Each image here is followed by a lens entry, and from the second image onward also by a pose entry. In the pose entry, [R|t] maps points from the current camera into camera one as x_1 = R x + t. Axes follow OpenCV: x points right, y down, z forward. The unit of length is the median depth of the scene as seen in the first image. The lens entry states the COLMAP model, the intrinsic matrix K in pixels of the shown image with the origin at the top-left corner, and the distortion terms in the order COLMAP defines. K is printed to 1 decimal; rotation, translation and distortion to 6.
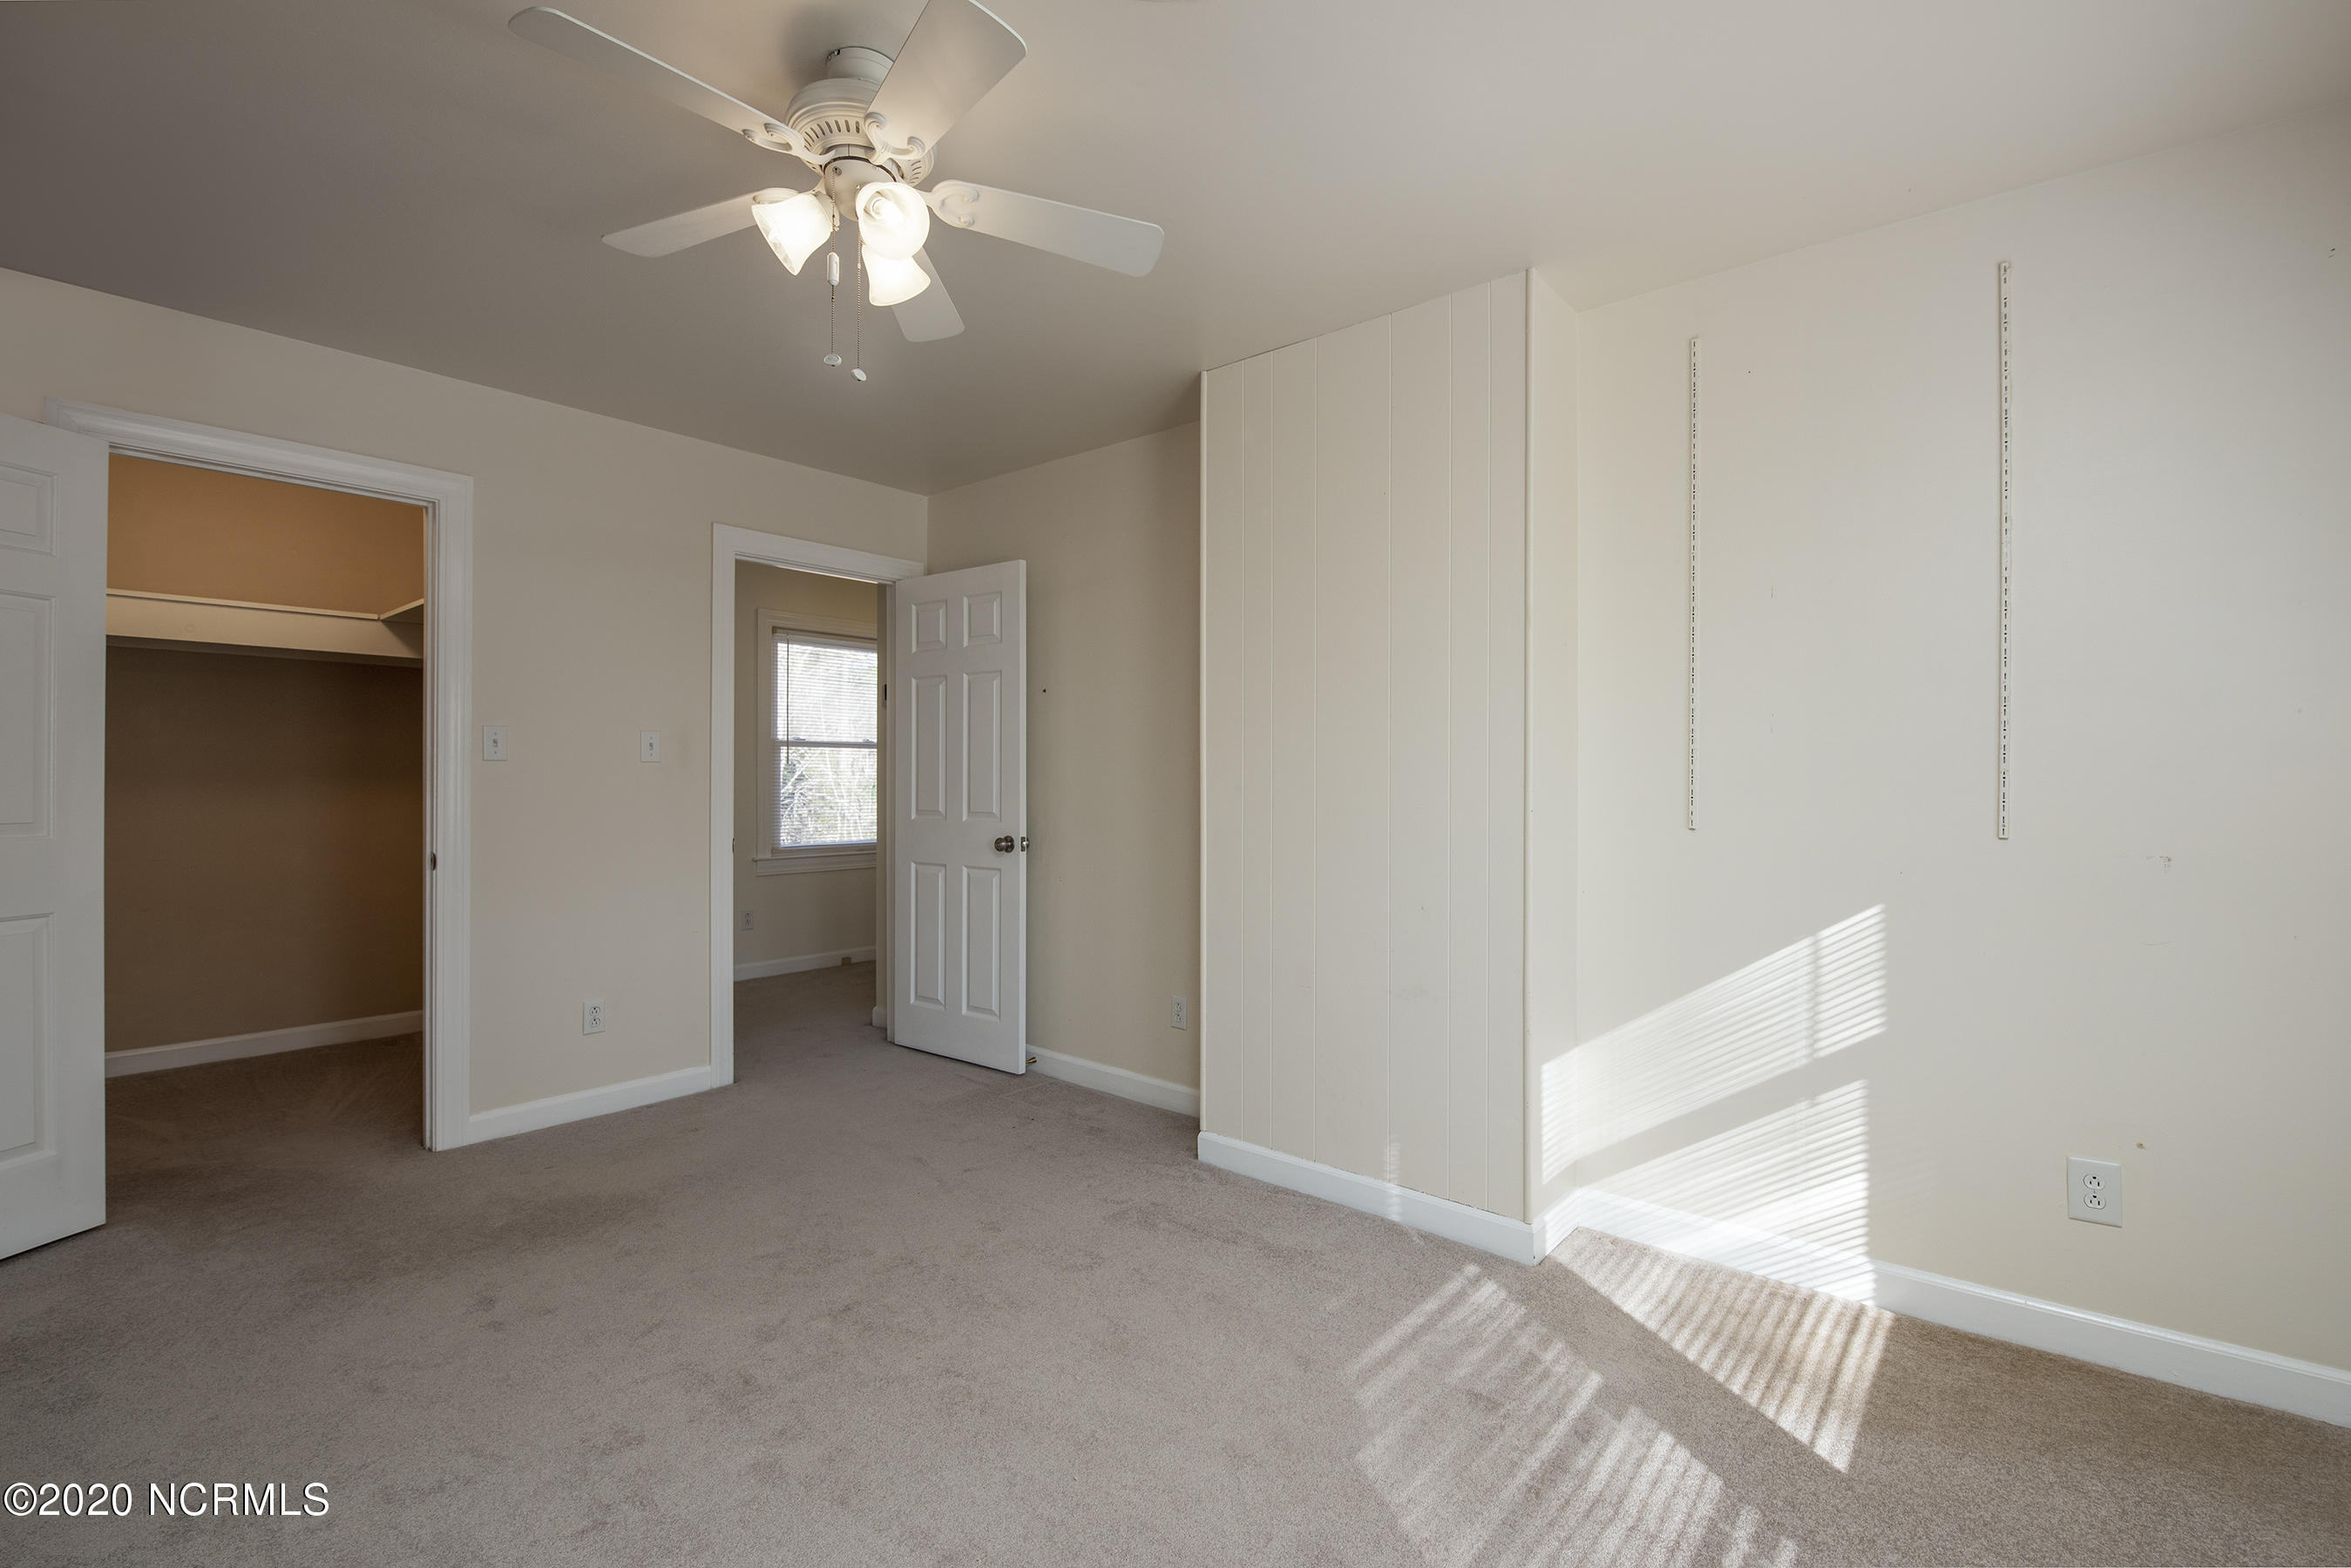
lens RADIAL K [[1090.4, 0, 1172.1], [0, 1090.4, 765.6], [0, 0, 1]] dist [0.088794, -0.000044]
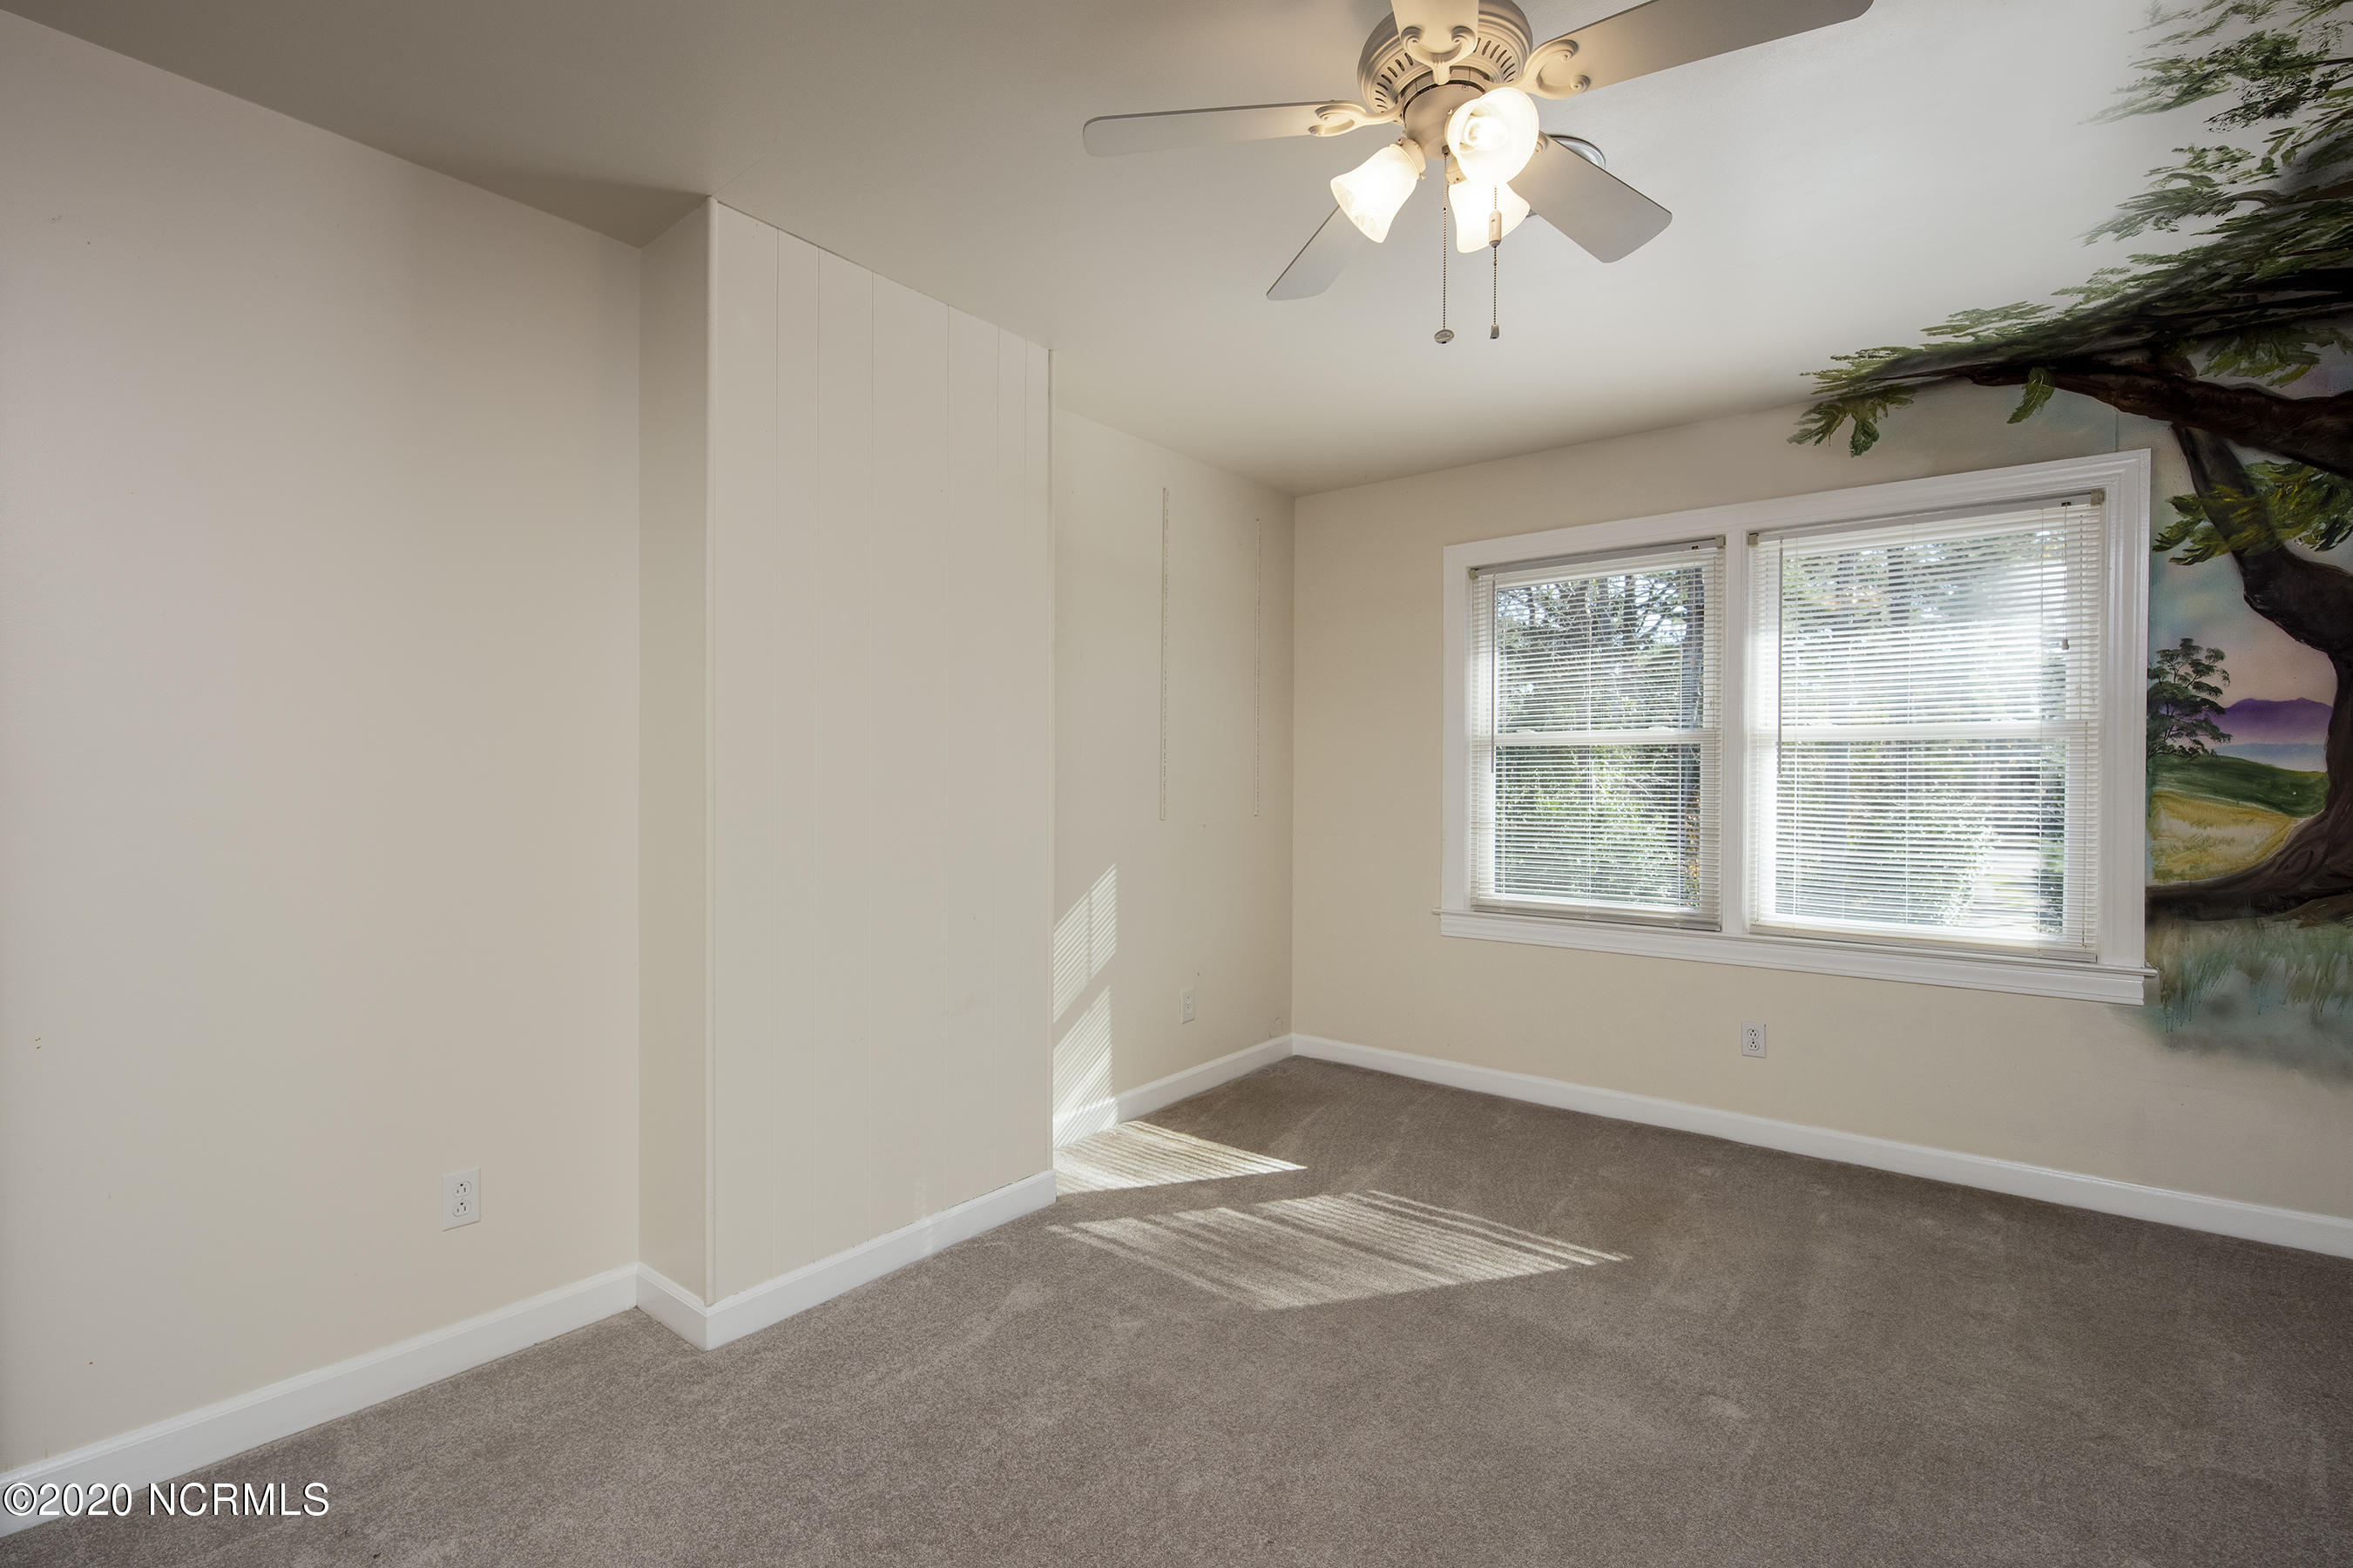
lens RADIAL K [[1041.1, 0, 1222.9], [0, 1041.1, 789.9], [0, 0, 1]] dist [-0.002269, -0.000261]
pose [[-0.022989, -0.009327, 0.999692, -0.794220], [-0.008616, 0.999921, 0.009131, 0.001200], [-0.999699, -0.008403, -0.023068, 0.885399]]
